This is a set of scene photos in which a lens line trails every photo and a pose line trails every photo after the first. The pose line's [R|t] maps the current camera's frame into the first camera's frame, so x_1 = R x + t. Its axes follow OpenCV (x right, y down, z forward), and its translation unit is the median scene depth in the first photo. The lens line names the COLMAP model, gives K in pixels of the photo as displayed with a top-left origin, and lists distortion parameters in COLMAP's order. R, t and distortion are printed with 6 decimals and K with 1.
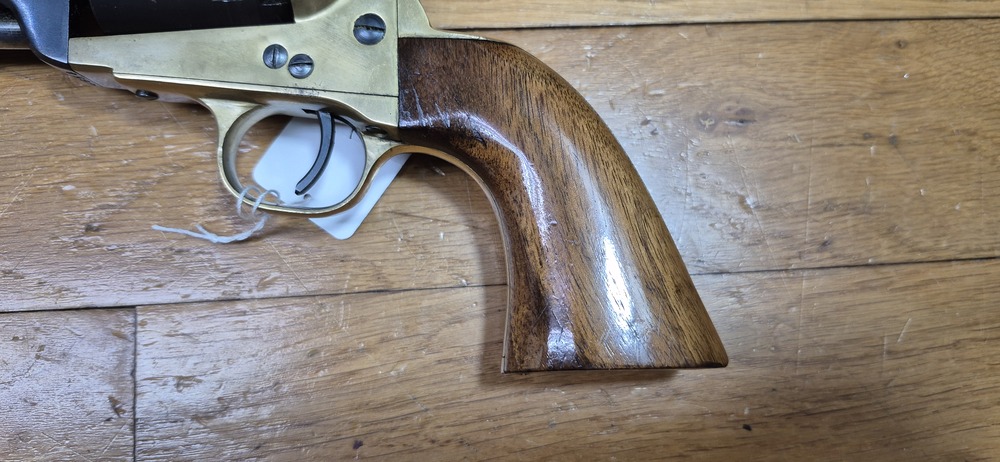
lens RADIAL K [[758.2, 0, 528.9], [0, 758.2, 204.8], [0, 0, 1]] dist [0.042790, -0.127955]
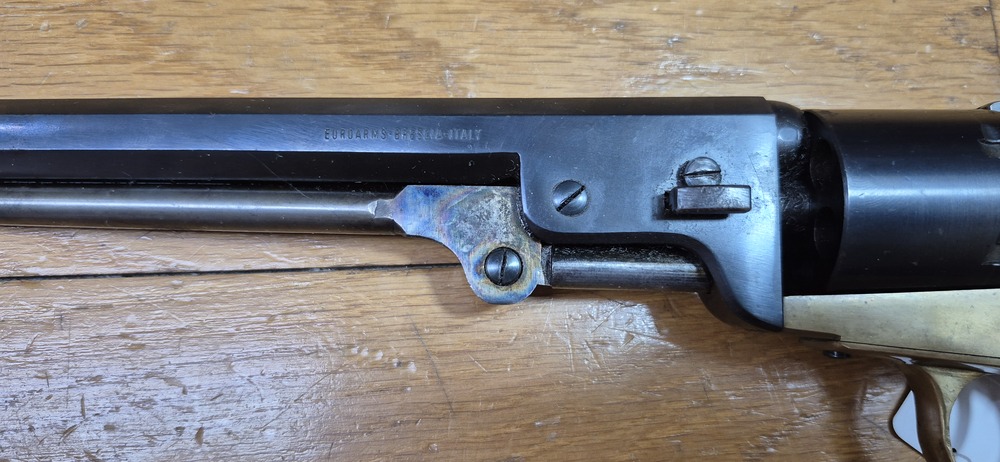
lens RADIAL K [[758.2, 0, 494.4], [0, 758.2, 212.3], [0, 0, 1]] dist [0.042790, -0.127955]
pose [[0.999703, 0.019585, -0.014481, -0.847991], [-0.019818, 0.999674, -0.016111, -0.271285], [0.014161, 0.016393, 0.999765, 0.146885]]
